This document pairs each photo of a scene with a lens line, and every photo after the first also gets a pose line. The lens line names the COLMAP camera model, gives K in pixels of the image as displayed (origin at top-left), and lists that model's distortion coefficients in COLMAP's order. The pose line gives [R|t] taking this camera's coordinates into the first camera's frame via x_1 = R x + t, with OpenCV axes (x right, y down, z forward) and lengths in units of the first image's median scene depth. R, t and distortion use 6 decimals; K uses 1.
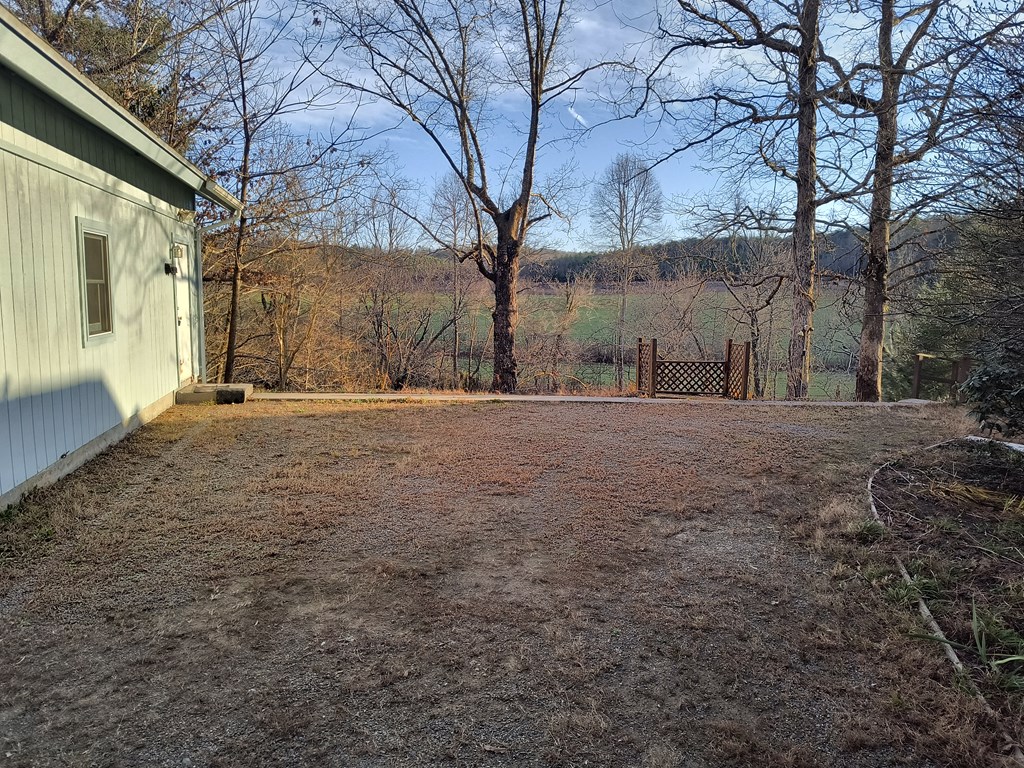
lens RADIAL K [[741.4, 0, 512.0], [0, 741.4, 384.0], [0, 0, 1]] dist [-0.003618, -0.003124]
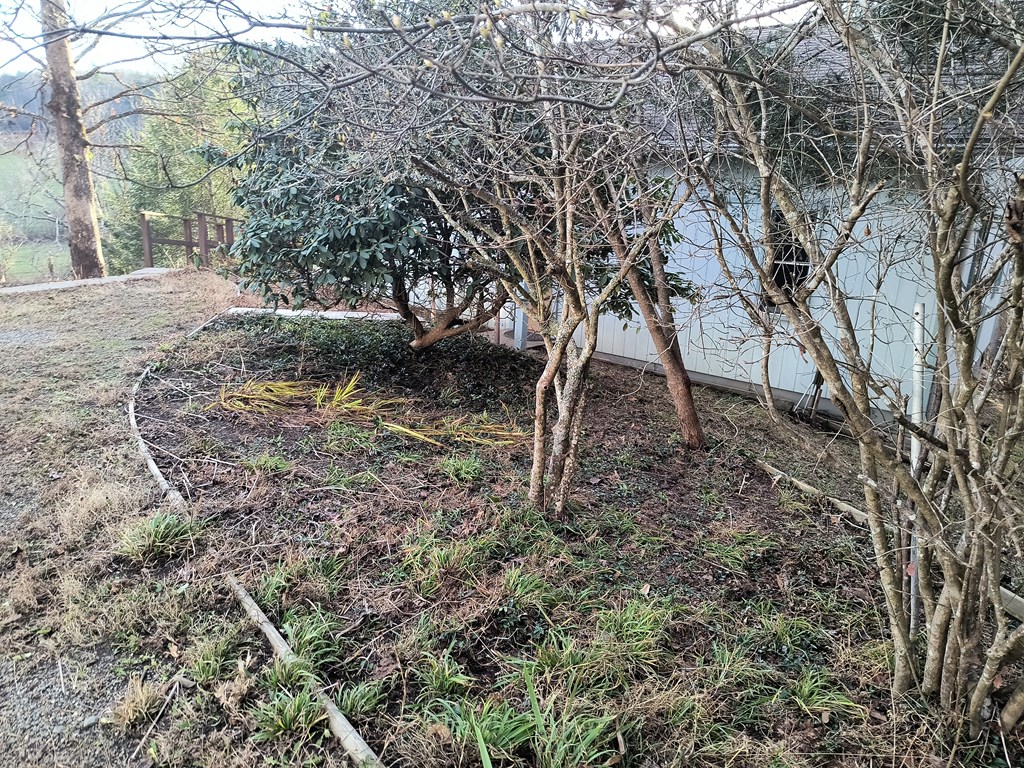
lens RADIAL K [[741.4, 0, 512.0], [0, 741.4, 384.0], [0, 0, 1]] dist [-0.003618, -0.003124]
pose [[0.562034, -0.229982, 0.794497, 0.100666], [0.087840, 0.971730, 0.219146, 0.000678], [-0.822436, -0.053379, 0.566347, 0.223621]]
